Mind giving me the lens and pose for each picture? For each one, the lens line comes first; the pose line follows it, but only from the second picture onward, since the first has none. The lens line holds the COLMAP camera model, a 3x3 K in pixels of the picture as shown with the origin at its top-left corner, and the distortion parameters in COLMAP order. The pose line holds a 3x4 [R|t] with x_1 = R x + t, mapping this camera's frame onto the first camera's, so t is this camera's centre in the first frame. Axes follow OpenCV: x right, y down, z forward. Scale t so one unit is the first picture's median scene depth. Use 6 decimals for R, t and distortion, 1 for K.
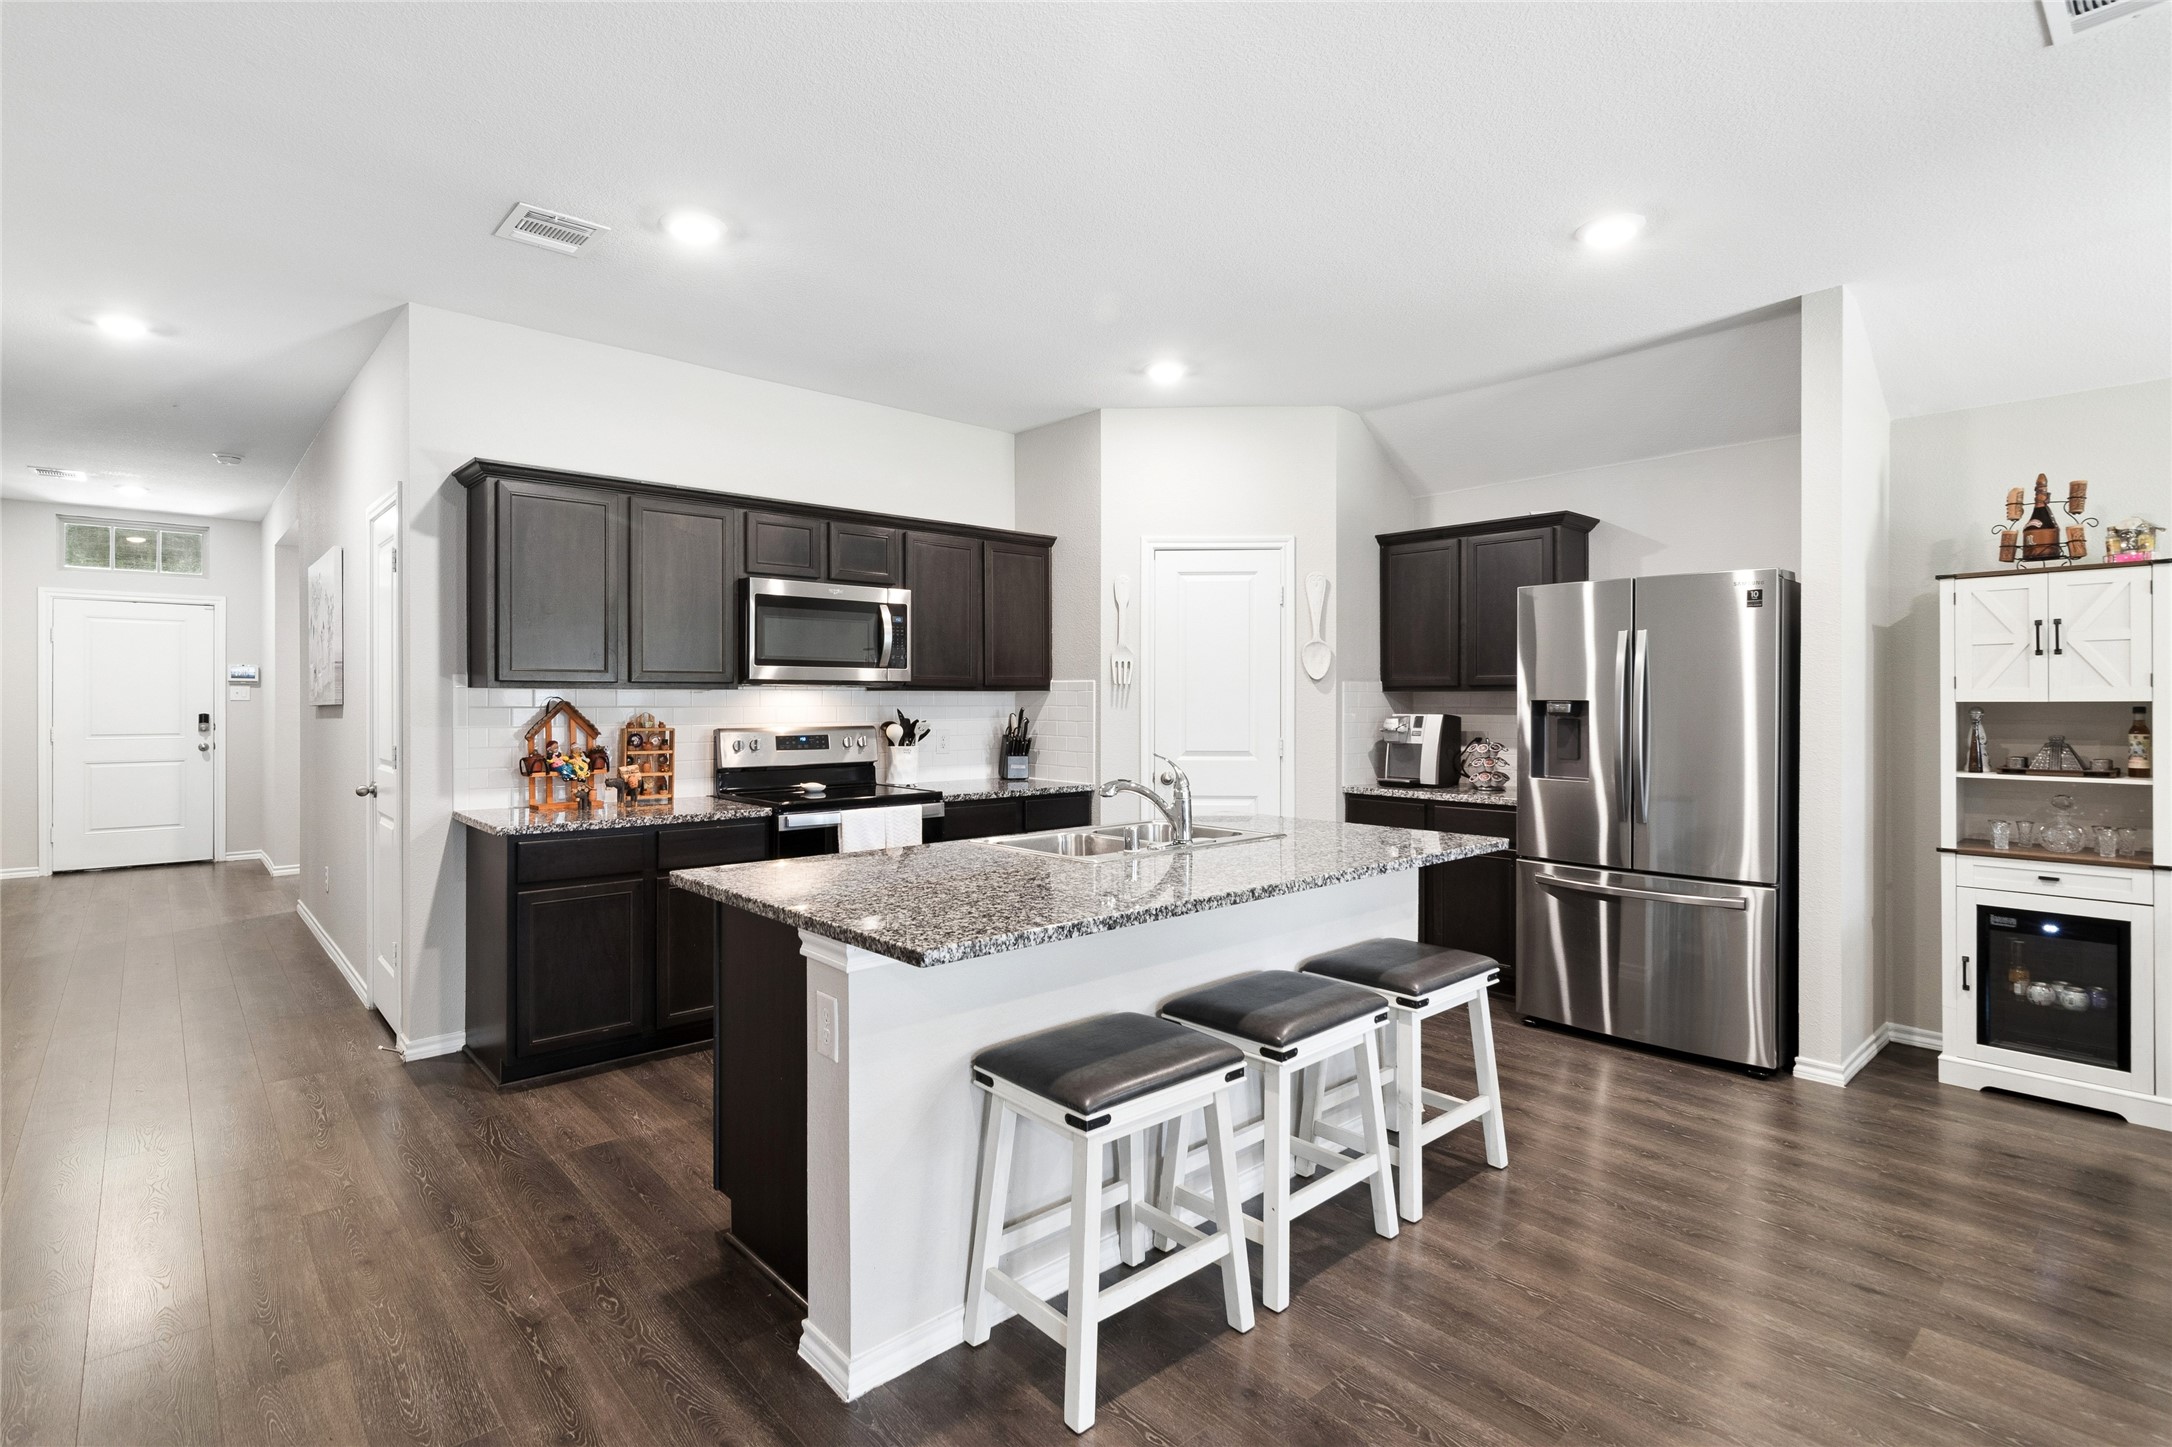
lens RADIAL K [[1033.7, 0, 1093.8], [0, 1033.7, 693.8], [0, 0, 1]] dist [-0.000608, 0.000148]
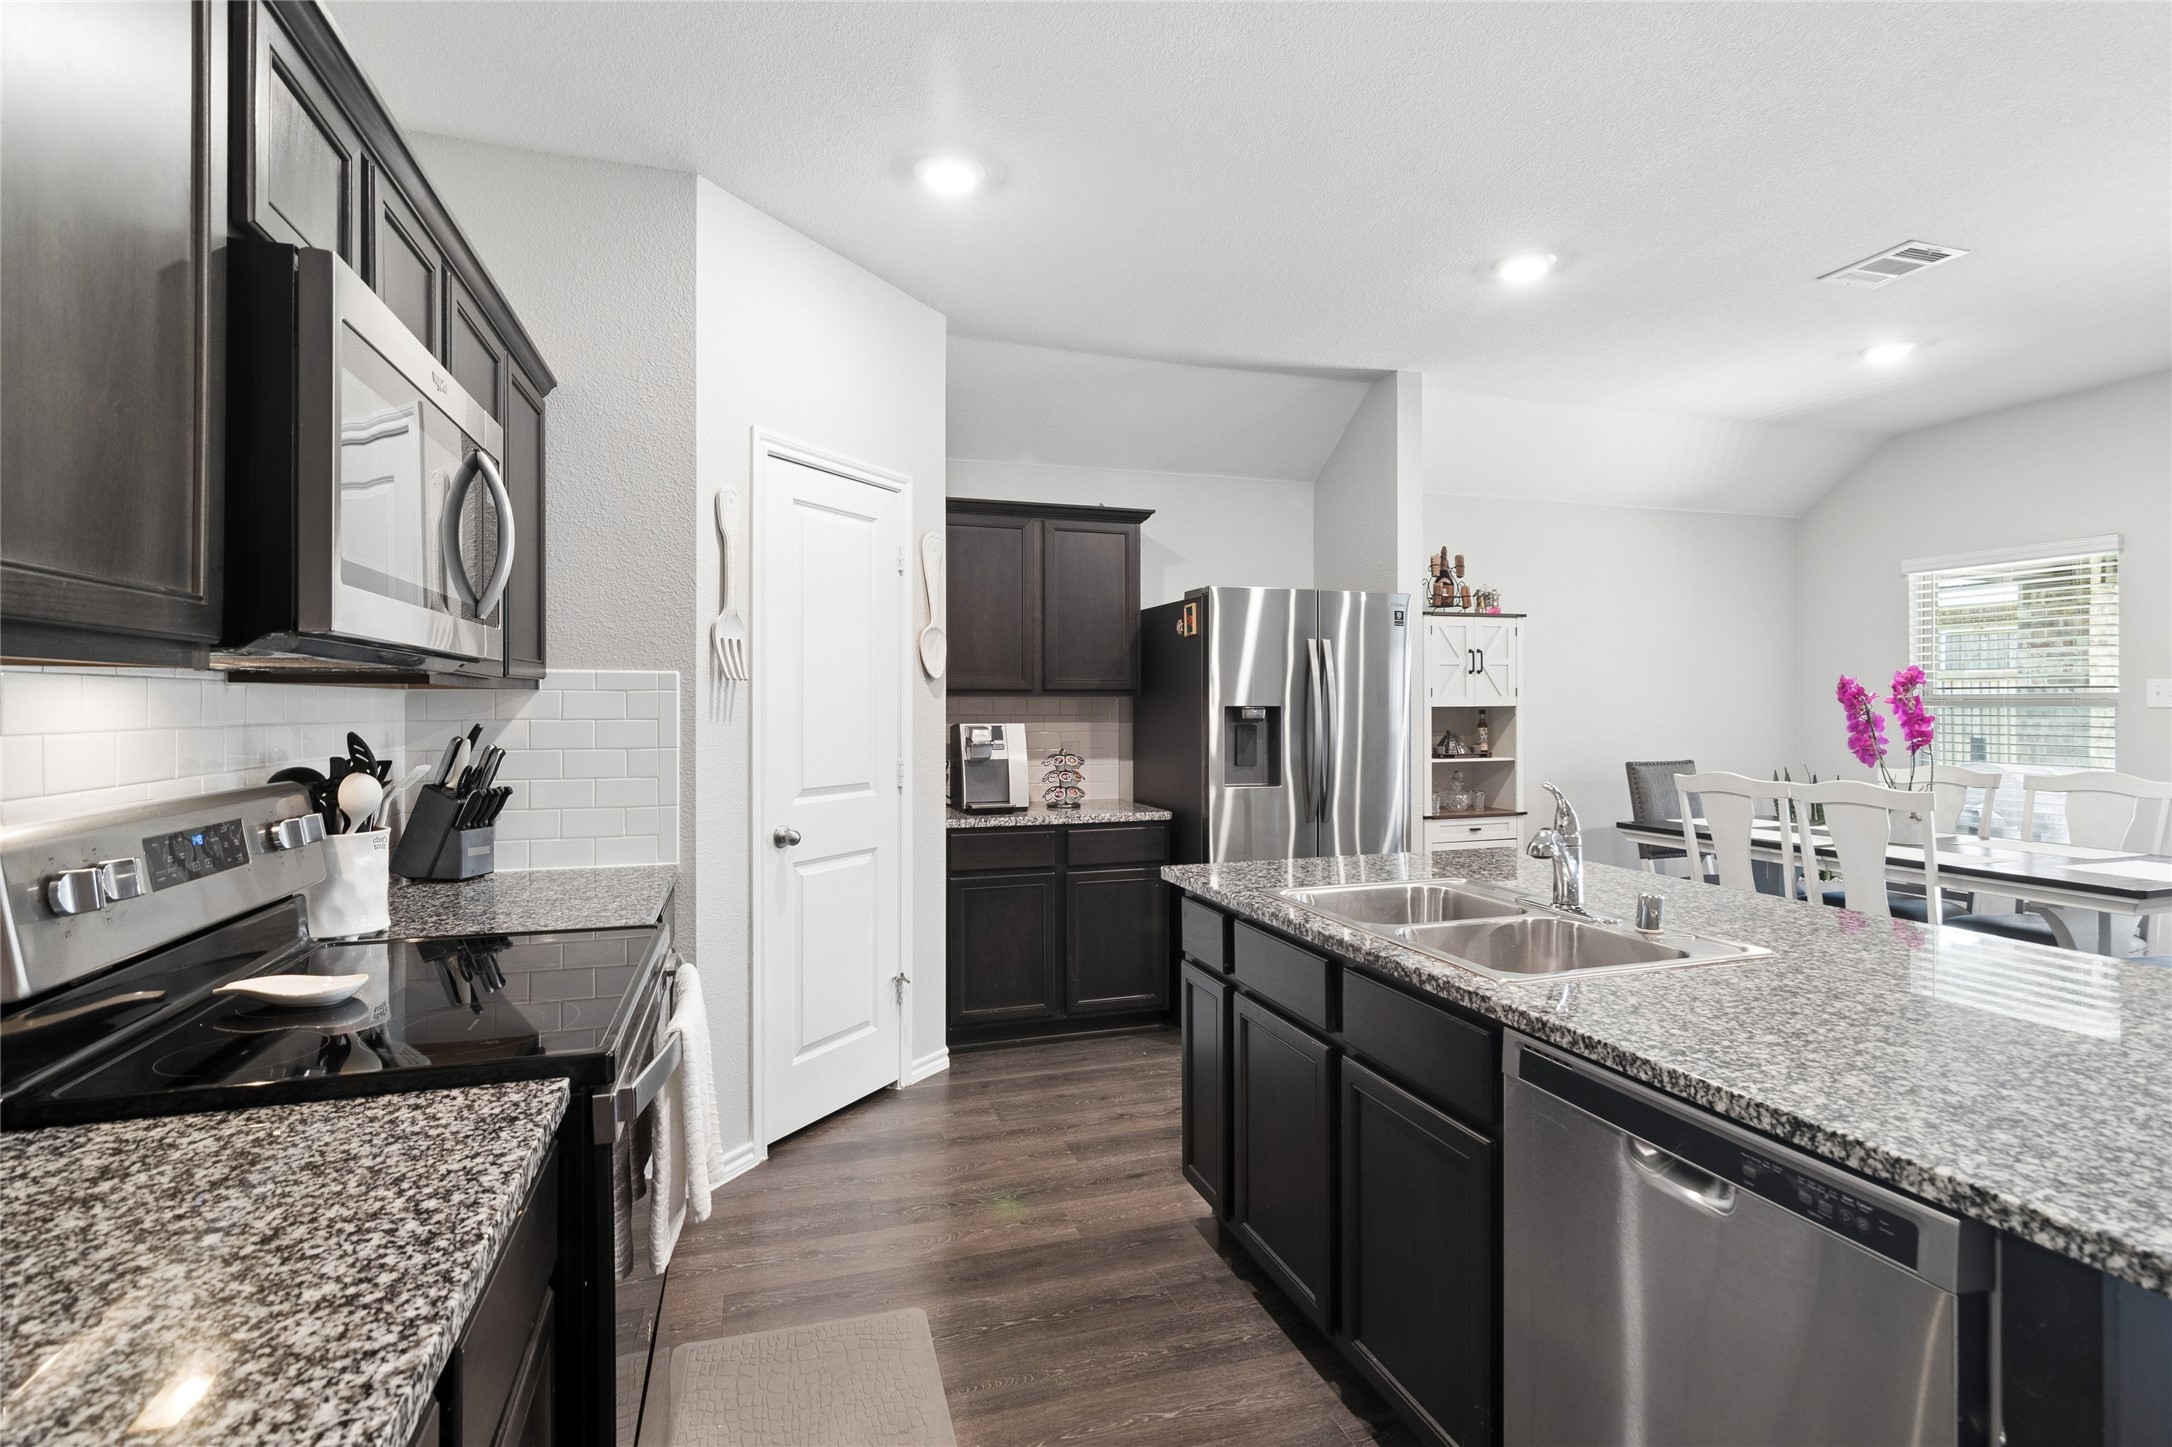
lens RADIAL K [[1042.7, 0, 1091.5], [0, 1042.7, 704.1], [0, 0, 1]] dist [-0.001919, 0.001032]
pose [[0.413320, 0.000318, 0.910586, -0.516970], [-0.003006, 0.999995, 0.001016, 0.003963], [-0.910581, -0.003157, 0.413319, 0.740959]]
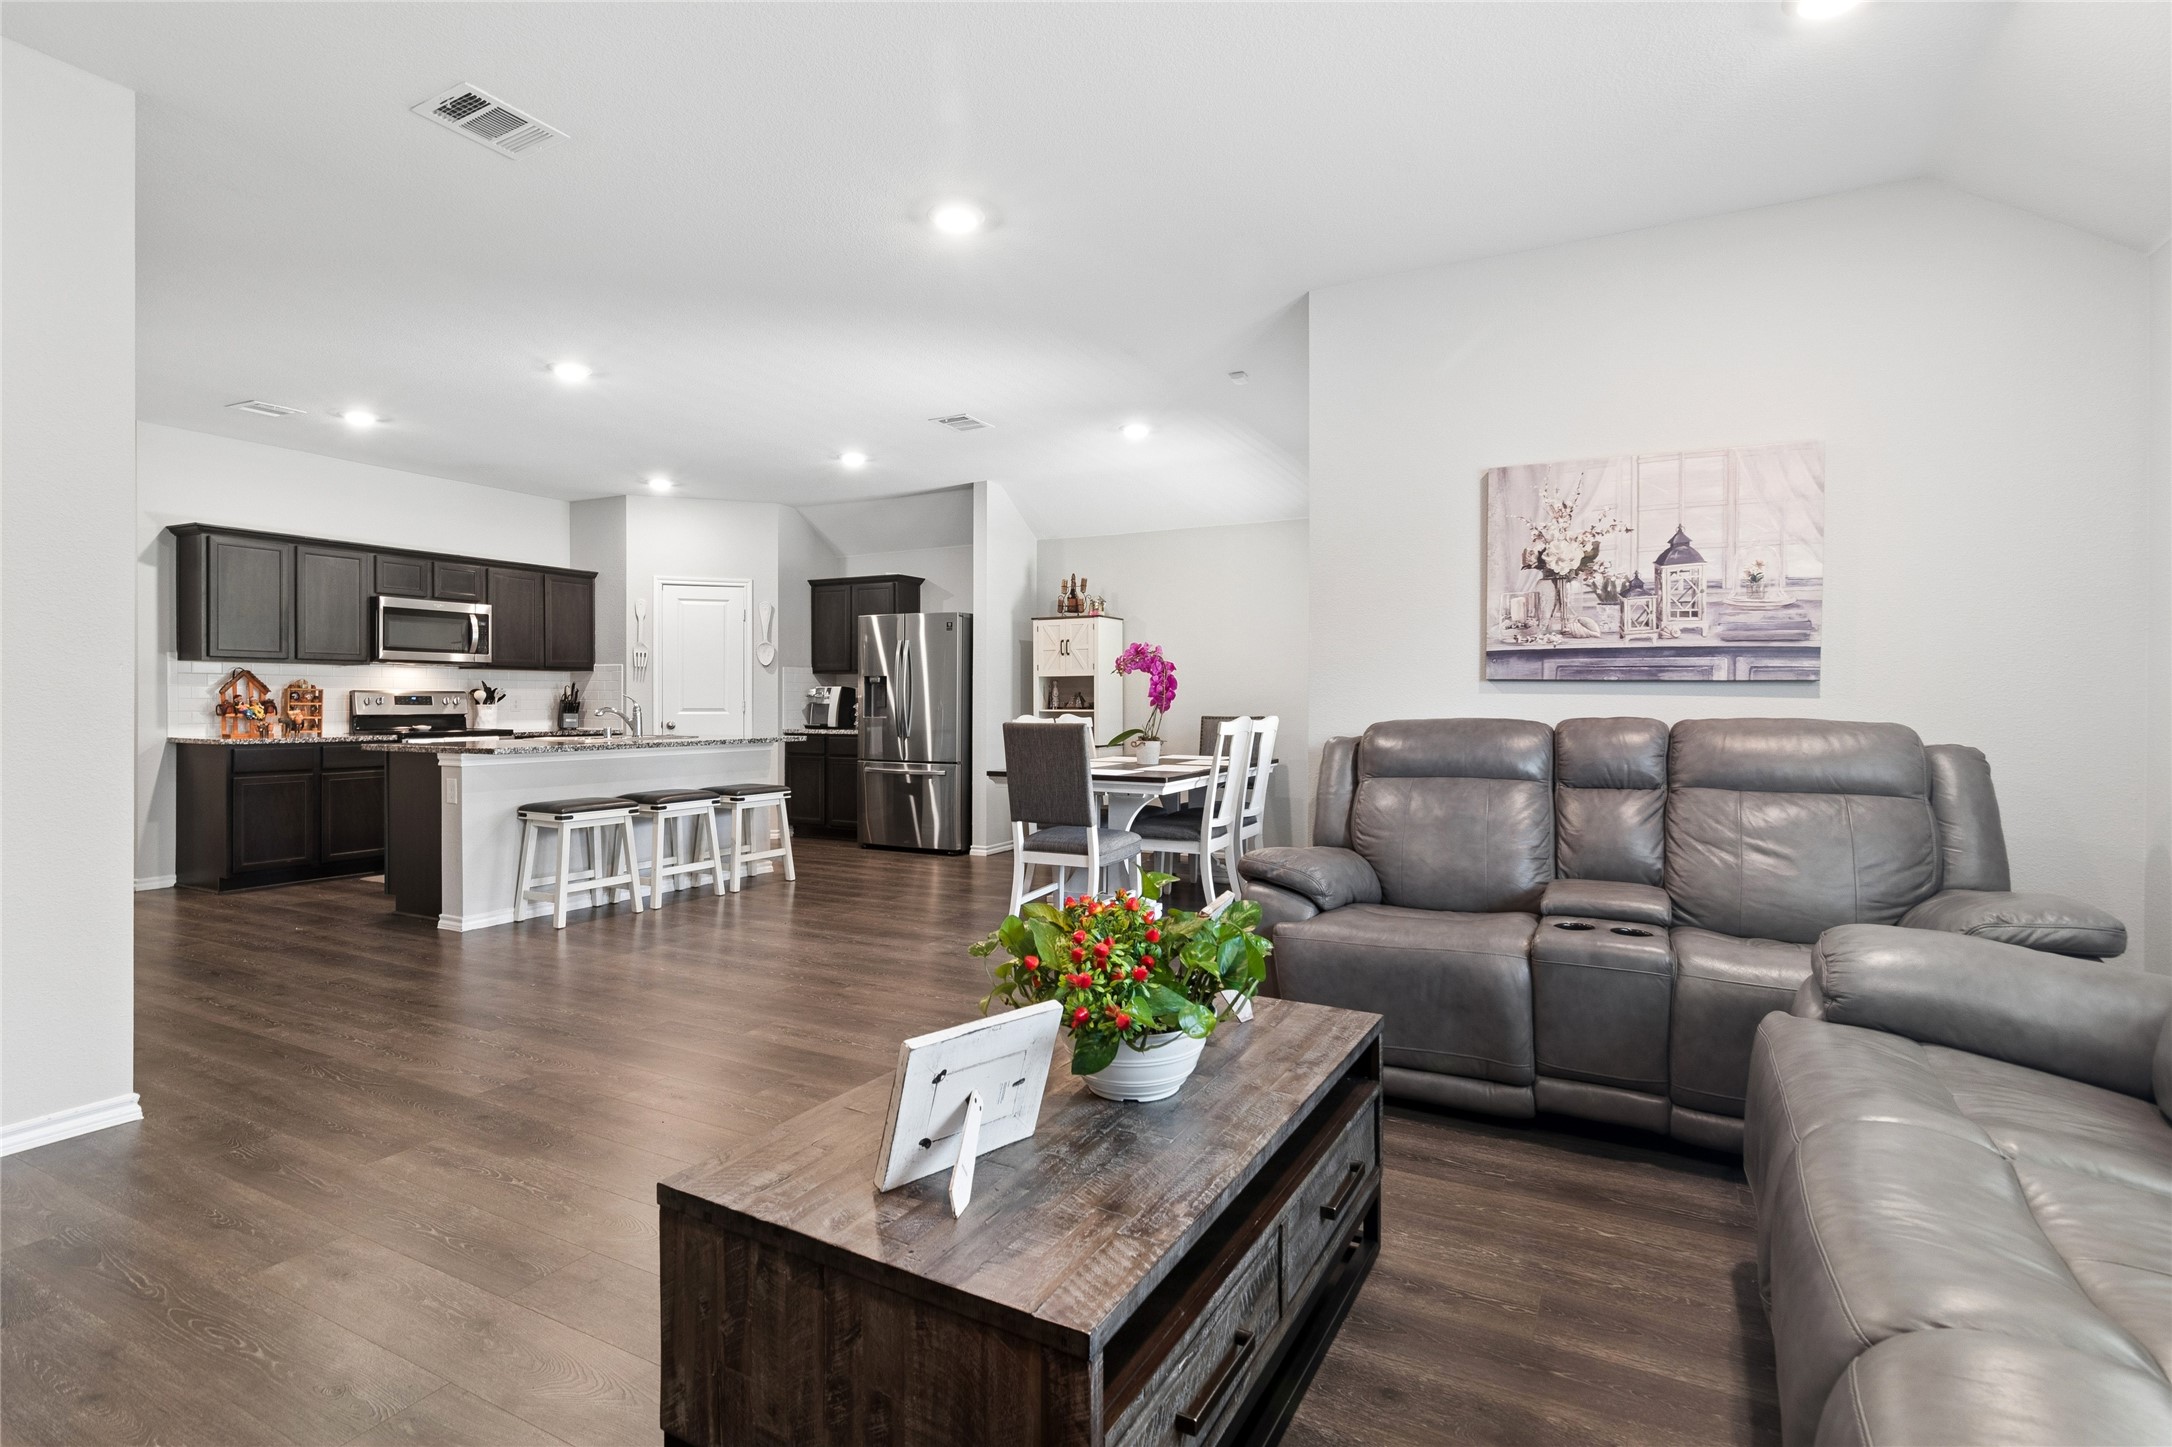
lens RADIAL K [[1042.7, 0, 1091.5], [0, 1042.7, 704.1], [0, 0, 1]] dist [-0.001919, 0.001032]
pose [[0.941797, 0.001273, 0.336181, 0.181131], [-0.003686, 0.999972, 0.006540, 0.044762], [-0.336163, -0.007399, 0.941775, -0.969550]]
